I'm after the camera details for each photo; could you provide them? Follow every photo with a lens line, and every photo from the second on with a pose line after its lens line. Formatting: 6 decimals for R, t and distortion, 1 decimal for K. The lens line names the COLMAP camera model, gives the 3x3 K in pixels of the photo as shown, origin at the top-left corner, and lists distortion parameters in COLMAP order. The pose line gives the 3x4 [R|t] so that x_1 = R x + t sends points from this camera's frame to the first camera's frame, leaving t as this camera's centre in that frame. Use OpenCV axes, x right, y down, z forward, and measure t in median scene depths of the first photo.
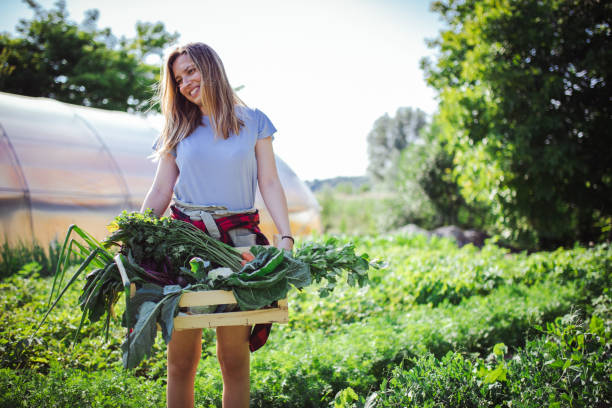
lens RADIAL K [[613.8, 0, 306.0], [0, 613.8, 204.0], [0, 0, 1]] dist [-0.000691, 0.052141]
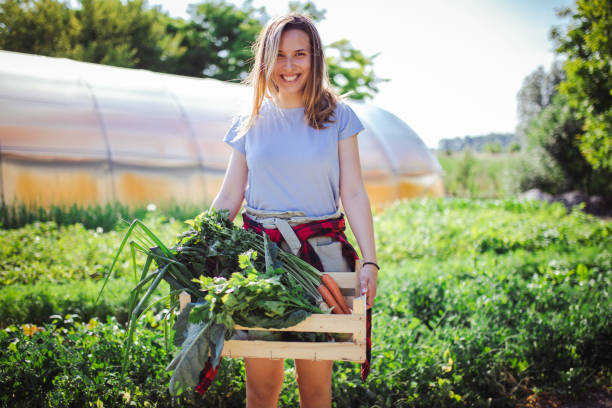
lens RADIAL K [[613.8, 0, 306.0], [0, 613.8, 204.0], [0, 0, 1]] dist [-0.000691, 0.052141]
pose [[0.970762, 0.025315, -0.238704, 0.042808], [-0.008493, 0.997423, 0.071240, -0.012346], [0.239892, -0.067129, 0.968476, -0.120385]]
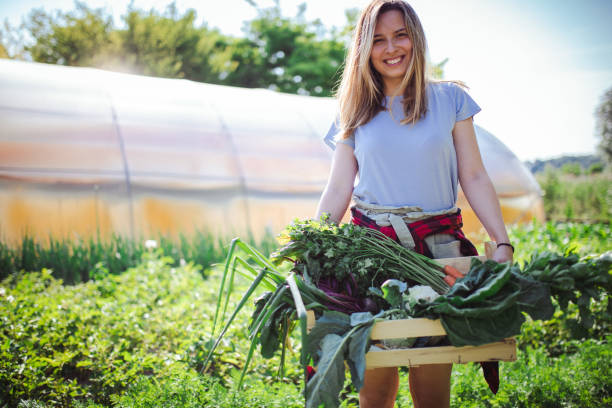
lens RADIAL K [[613.8, 0, 306.0], [0, 613.8, 204.0], [0, 0, 1]] dist [-0.000691, 0.052141]
pose [[0.941518, -0.001677, -0.336957, 0.000397], [0.010810, 0.999623, 0.025230, -0.003352], [0.336788, -0.027397, 0.941182, 0.027411]]
